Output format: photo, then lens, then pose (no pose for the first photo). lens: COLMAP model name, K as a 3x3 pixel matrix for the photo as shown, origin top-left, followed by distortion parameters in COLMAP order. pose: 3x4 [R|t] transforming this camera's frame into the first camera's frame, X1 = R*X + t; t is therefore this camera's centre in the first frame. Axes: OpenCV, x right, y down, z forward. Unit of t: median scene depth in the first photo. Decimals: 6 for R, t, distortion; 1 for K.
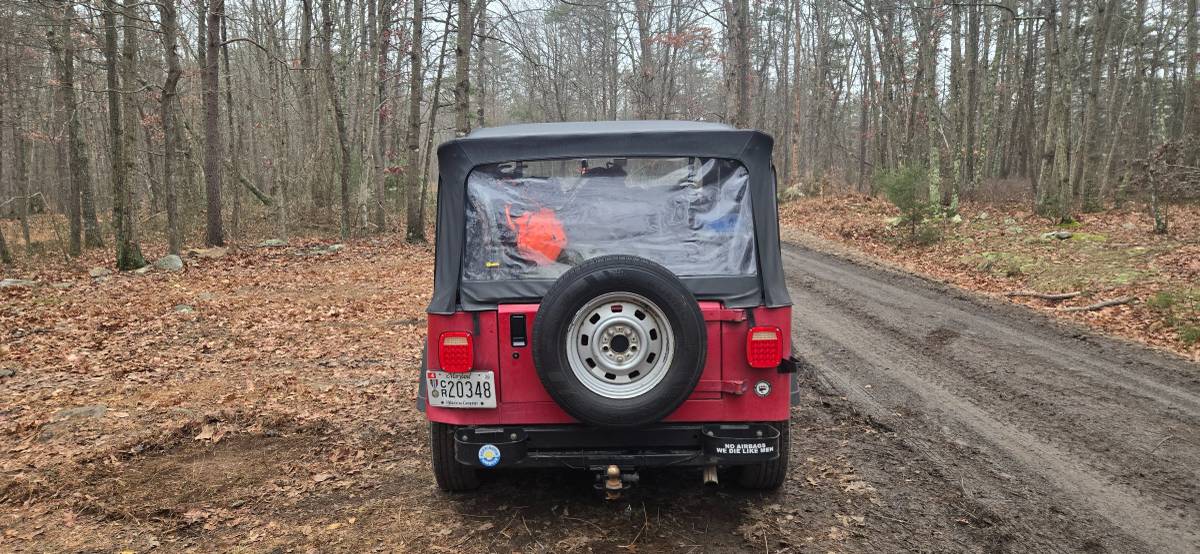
lens RADIAL K [[823.8, 0, 562.0], [0, 823.8, 275.0], [0, 0, 1]] dist [0.097388, -0.095932]
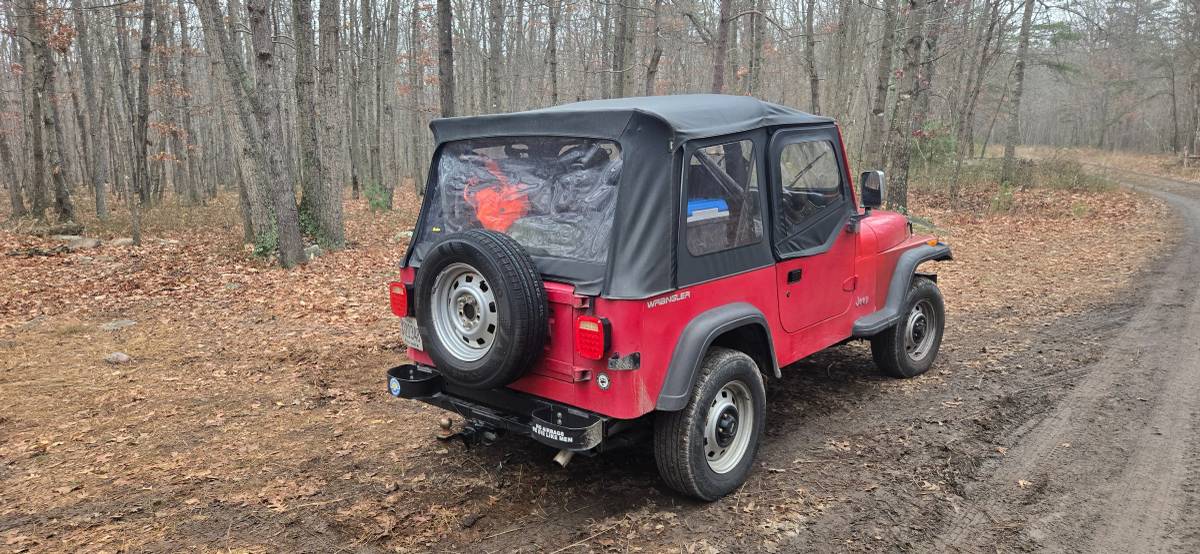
lens RADIAL K [[831.6, 0, 550.6], [0, 831.6, 276.4], [0, 0, 1]] dist [0.102683, -0.097637]
pose [[0.737981, 0.121934, -0.663714, 0.867191], [-0.082611, 0.992466, 0.090476, -0.070041], [0.669746, -0.011940, 0.742495, 0.252876]]
